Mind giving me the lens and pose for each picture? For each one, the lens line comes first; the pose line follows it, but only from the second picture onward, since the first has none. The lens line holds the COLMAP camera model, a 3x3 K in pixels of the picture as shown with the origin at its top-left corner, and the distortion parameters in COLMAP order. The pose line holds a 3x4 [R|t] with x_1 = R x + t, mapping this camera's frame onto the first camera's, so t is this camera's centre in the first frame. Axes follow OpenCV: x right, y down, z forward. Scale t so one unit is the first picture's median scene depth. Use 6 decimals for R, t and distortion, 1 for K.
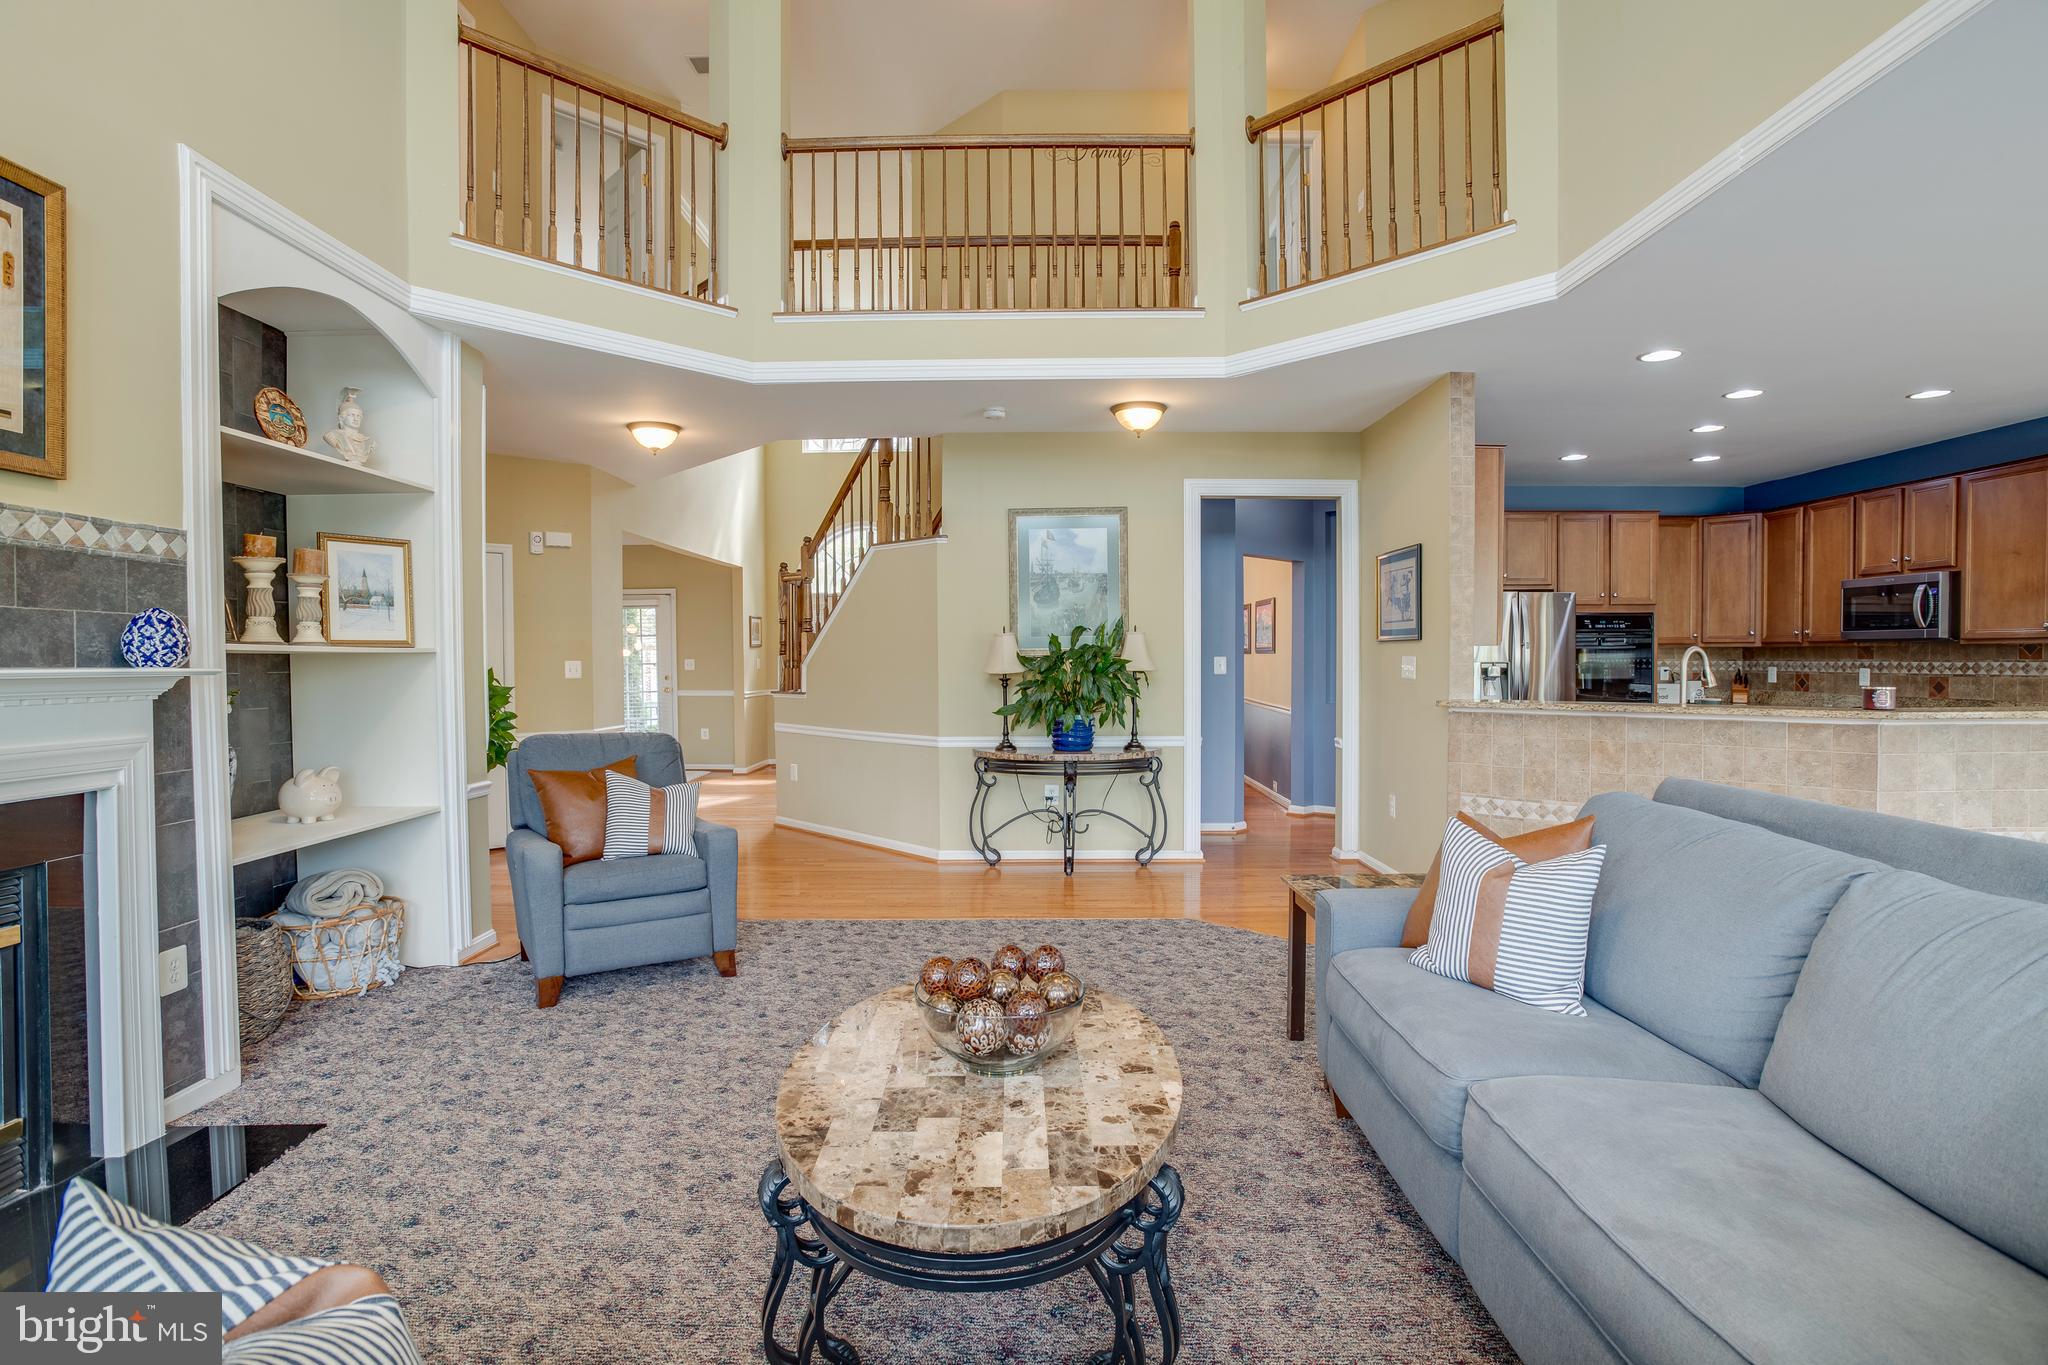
lens RADIAL K [[997.7, 0, 1017.1], [0, 997.7, 676.0], [0, 0, 1]] dist [-0.059349, 0.025713]
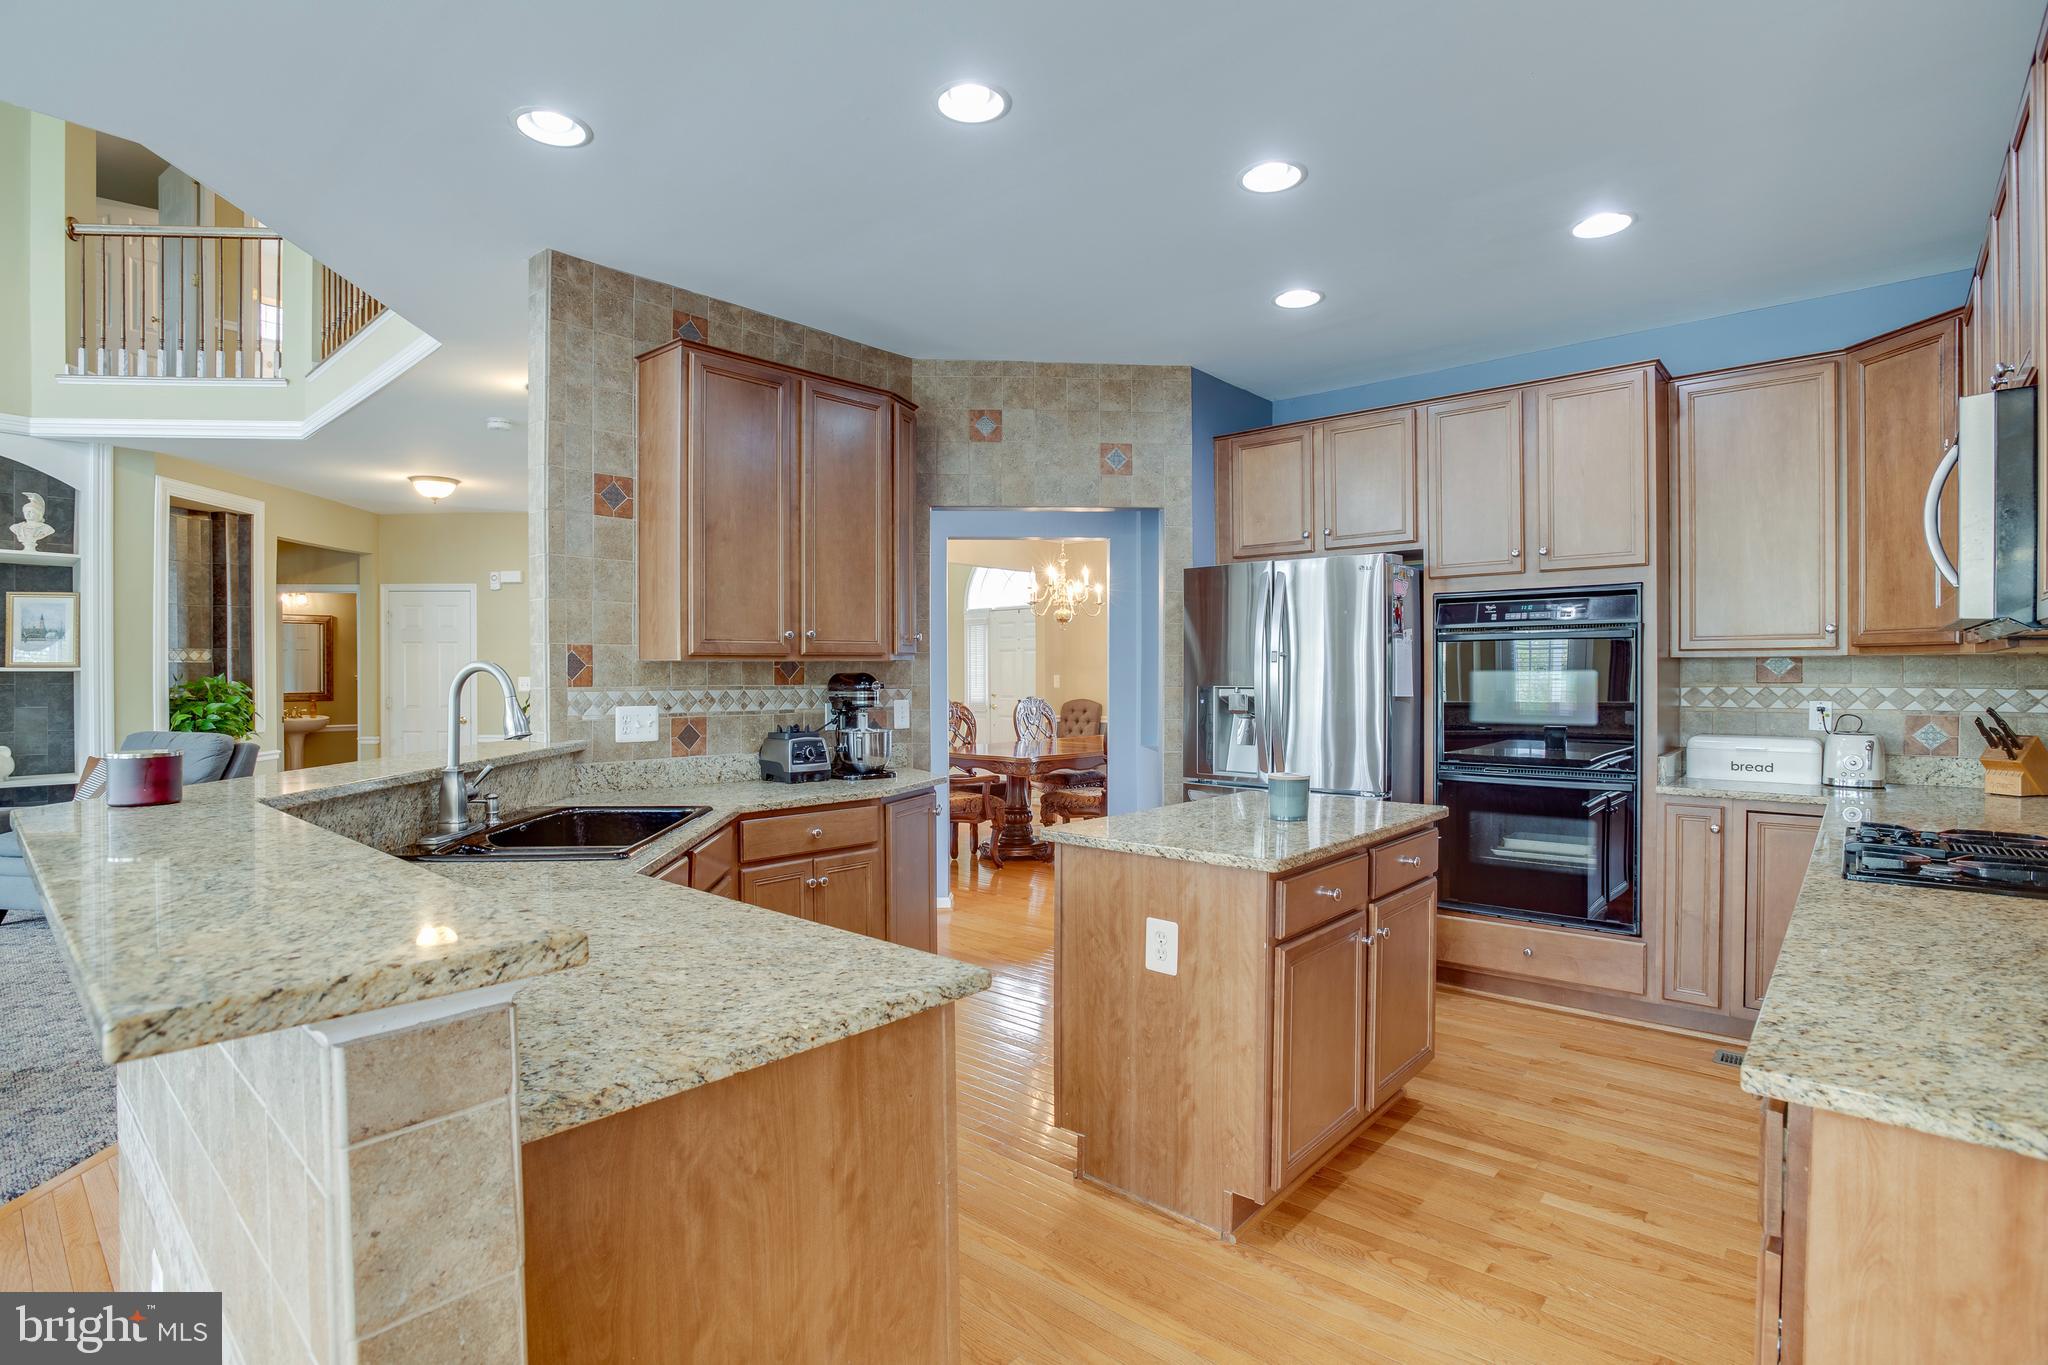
lens RADIAL K [[993.8, 0, 1014.7], [0, 993.8, 672.1], [0, 0, 1]] dist [-0.062332, 0.029851]
pose [[0.753730, 0.001327, -0.657183, 1.385828], [-0.014259, 0.999796, -0.014336, -0.022076], [0.657030, 0.020176, 0.753595, 0.862405]]
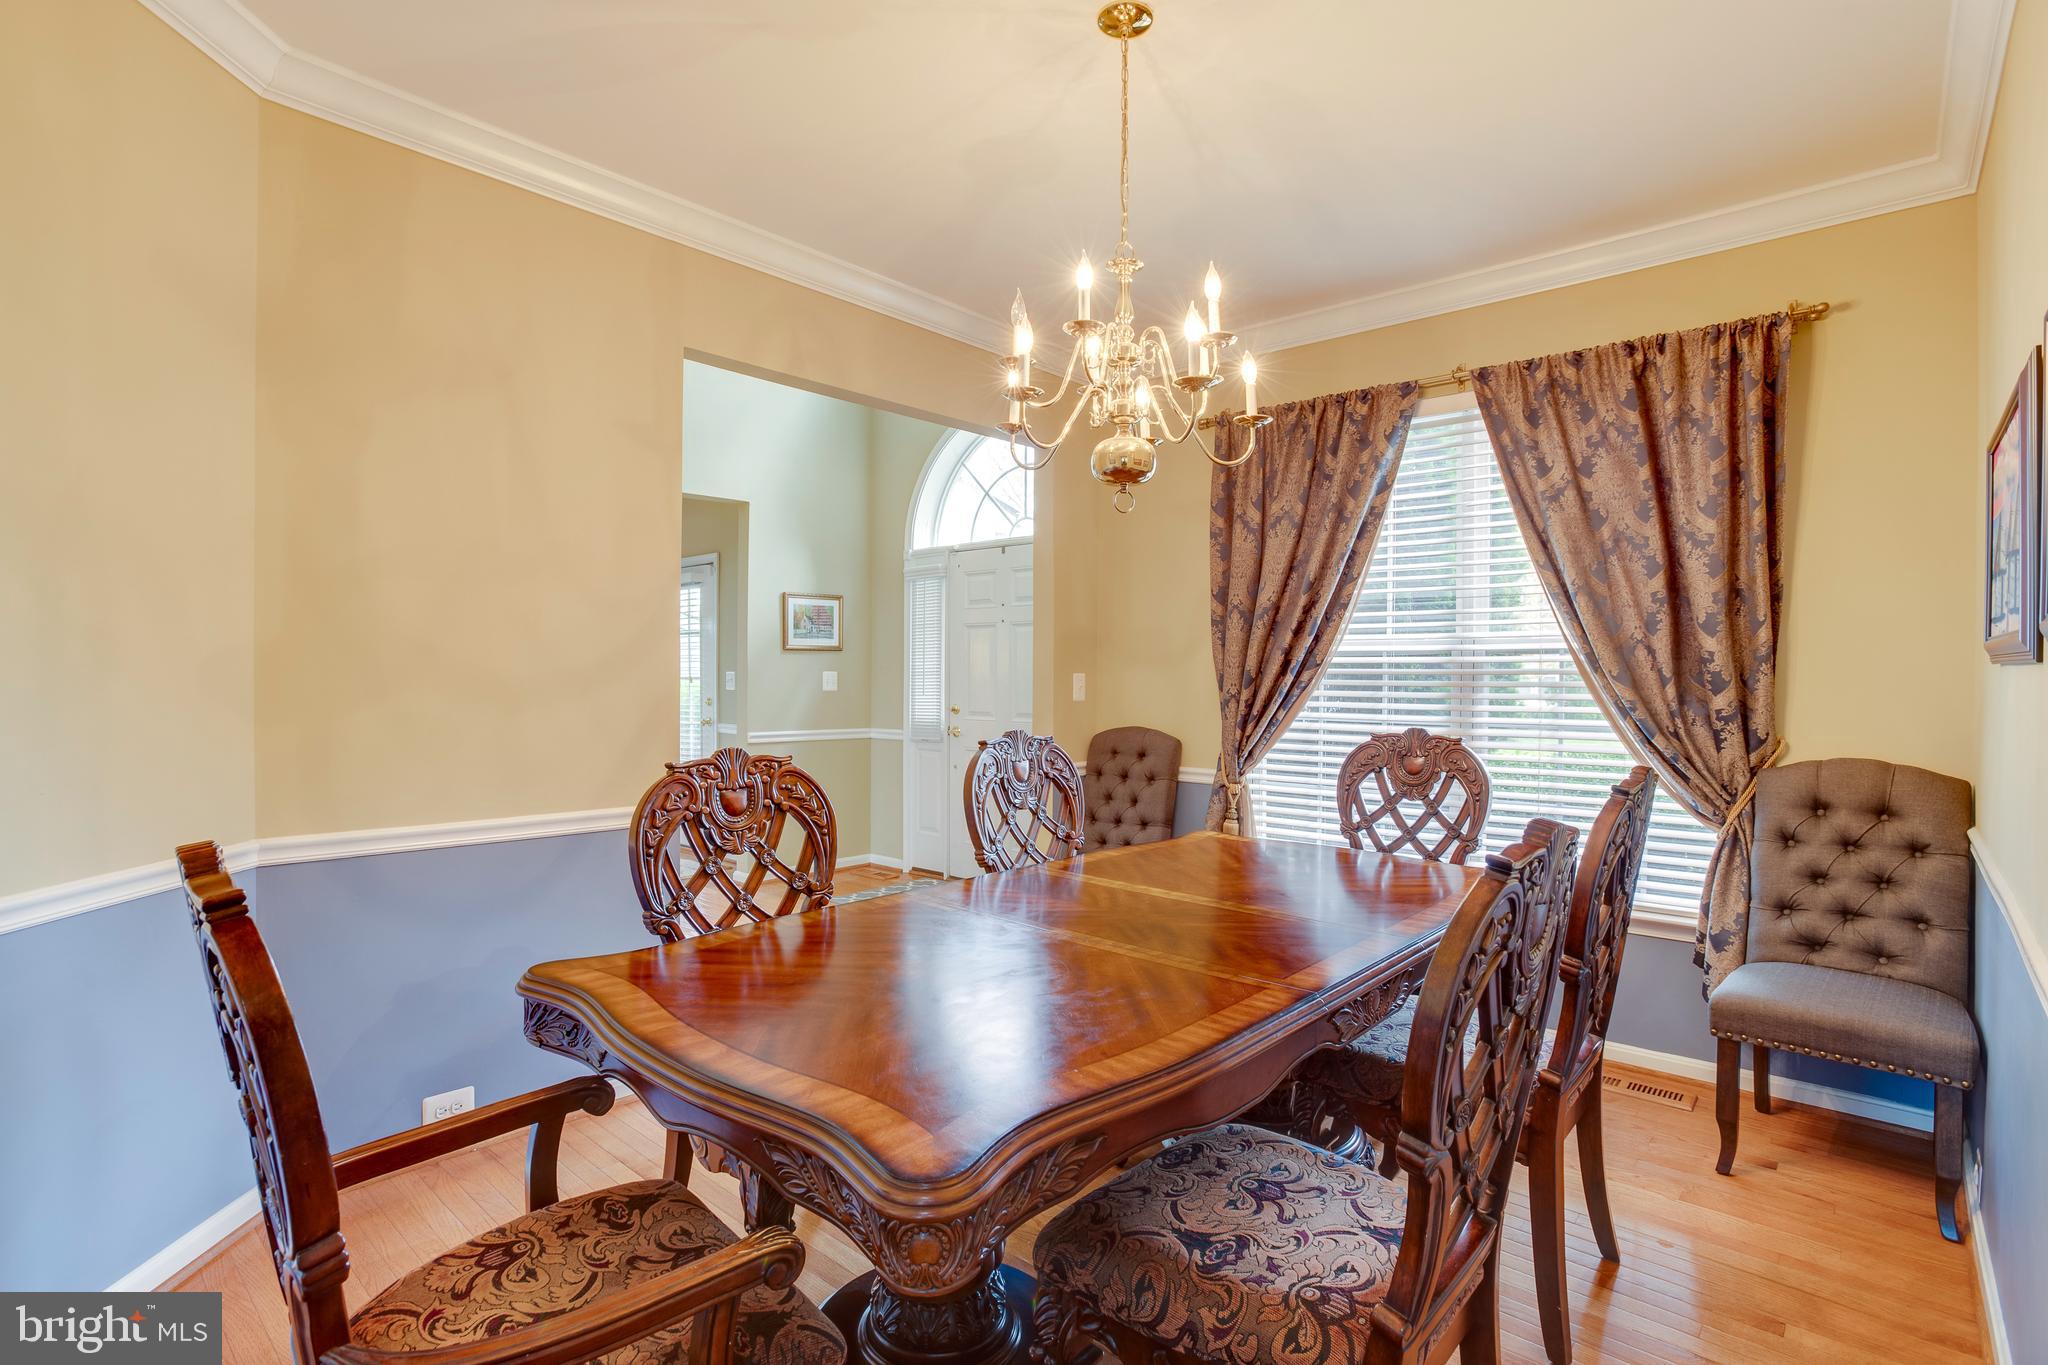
lens RADIAL K [[993.8, 0, 1014.7], [0, 993.8, 672.1], [0, 0, 1]] dist [-0.062332, 0.029851]
pose [[0.750355, 0.005898, -0.661009, 0.522613], [-0.023288, 0.999575, -0.017517, -0.032176], [0.660625, 0.028537, 0.750173, 1.907715]]
